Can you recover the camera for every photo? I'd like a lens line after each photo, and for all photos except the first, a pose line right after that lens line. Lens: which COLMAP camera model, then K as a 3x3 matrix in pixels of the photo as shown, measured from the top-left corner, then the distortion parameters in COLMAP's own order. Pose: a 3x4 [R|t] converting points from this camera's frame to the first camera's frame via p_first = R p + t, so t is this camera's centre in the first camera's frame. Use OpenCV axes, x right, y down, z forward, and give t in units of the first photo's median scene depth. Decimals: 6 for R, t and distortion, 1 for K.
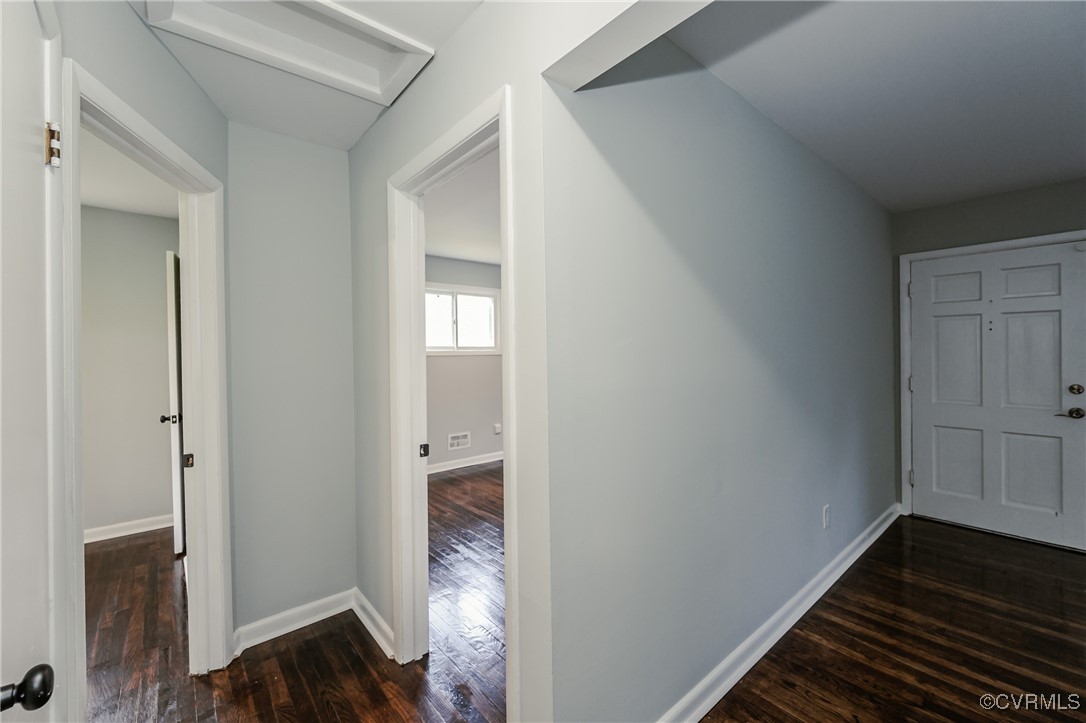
lens RADIAL K [[437.4, 0, 554.3], [0, 437.4, 356.1], [0, 0, 1]] dist [0.001878, -0.000034]
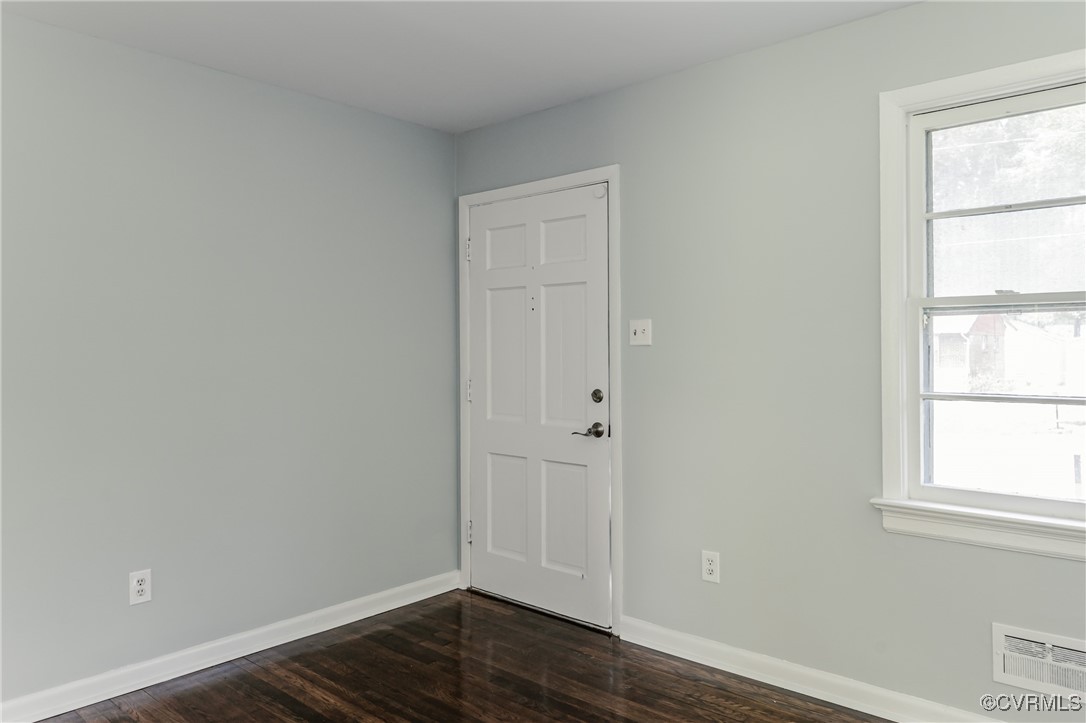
lens RADIAL K [[764.3, 0, 521.8], [0, 764.3, 332.3], [0, 0, 1]] dist [0.001744, 0.000007]
pose [[0.990767, 0.016500, 0.134565, 0.751643], [-0.013298, 0.999608, -0.024658, 0.003720], [-0.134919, 0.022640, 0.990598, -0.164275]]
